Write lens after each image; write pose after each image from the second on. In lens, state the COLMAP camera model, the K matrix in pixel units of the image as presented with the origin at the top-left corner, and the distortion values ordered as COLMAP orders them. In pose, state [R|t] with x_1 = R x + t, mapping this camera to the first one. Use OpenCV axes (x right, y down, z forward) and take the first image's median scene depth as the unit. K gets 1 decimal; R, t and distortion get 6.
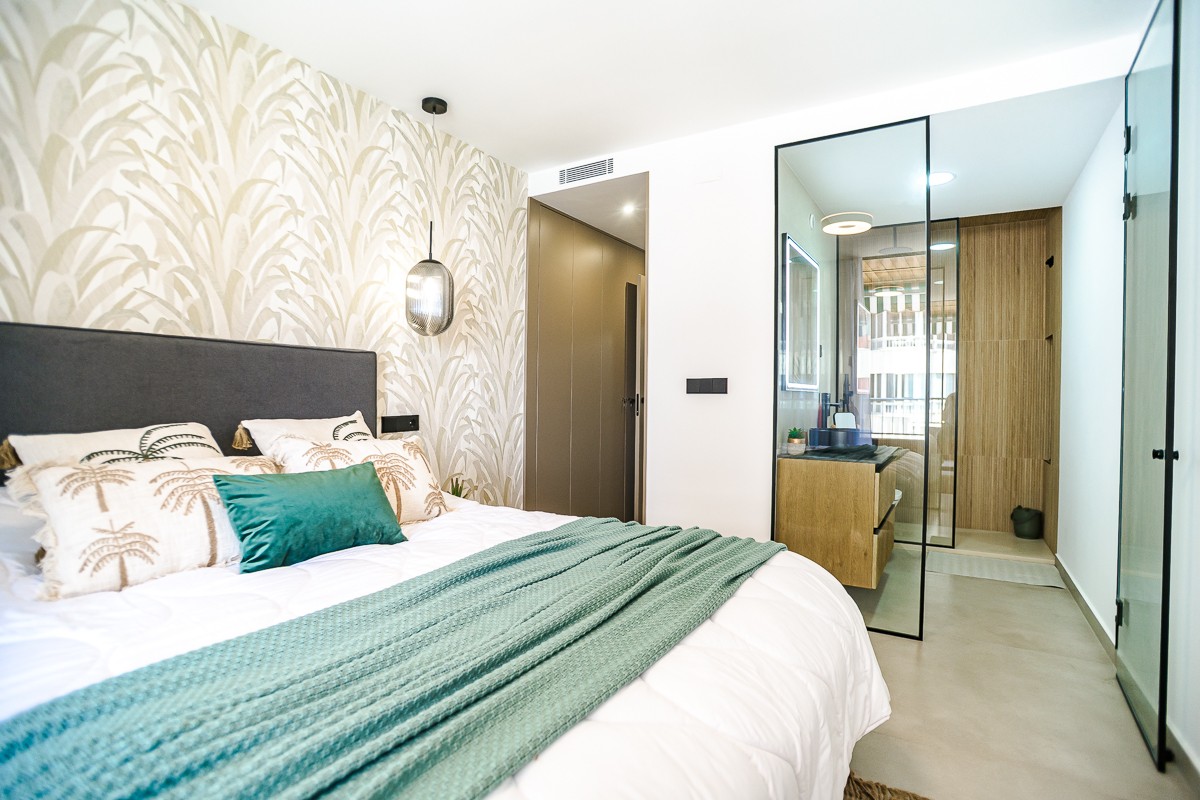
lens RADIAL K [[605.0, 0, 595.2], [0, 605.0, 400.9], [0, 0, 1]] dist [-0.091353, 0.045517]
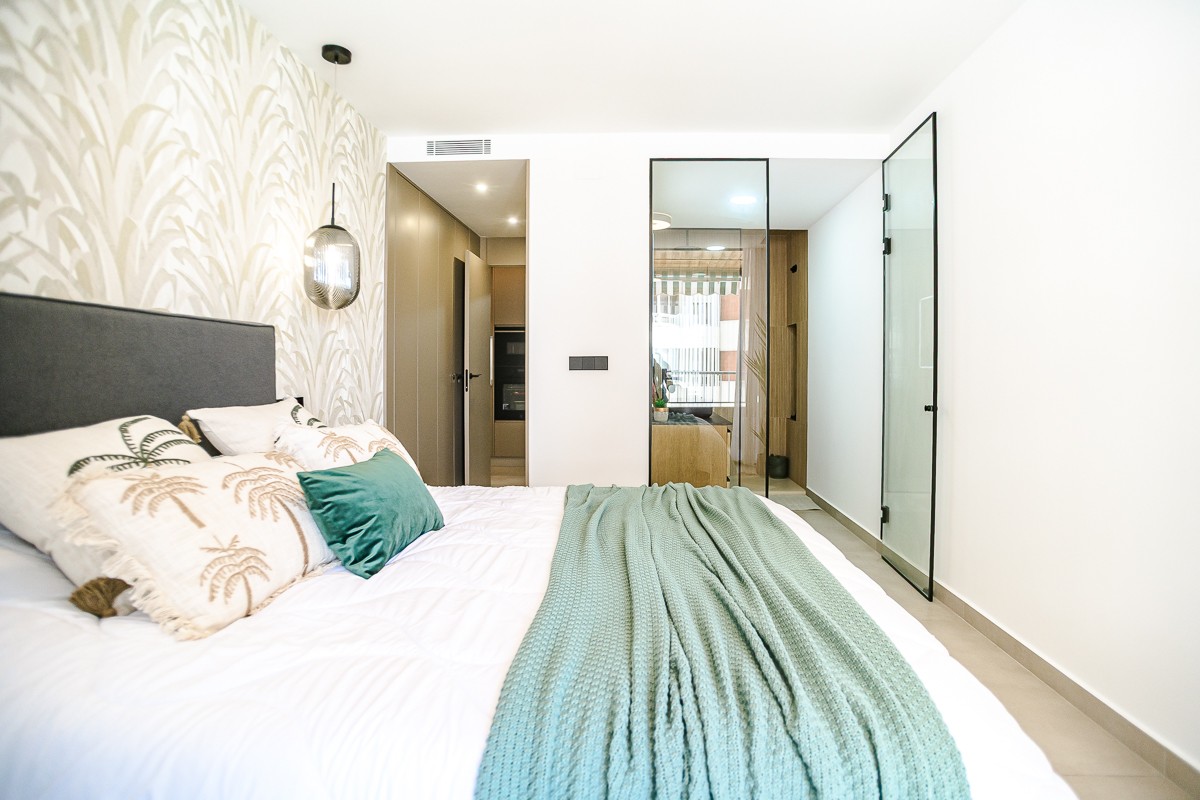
lens RADIAL K [[605.7, 0, 630.6], [0, 605.7, 379.1], [0, 0, 1]] dist [-0.070193, 0.029957]
pose [[0.866449, -0.014656, 0.499050, -0.344456], [0.009349, 0.999870, 0.013131, -0.010495], [-0.499178, -0.006712, 0.866474, -0.007474]]
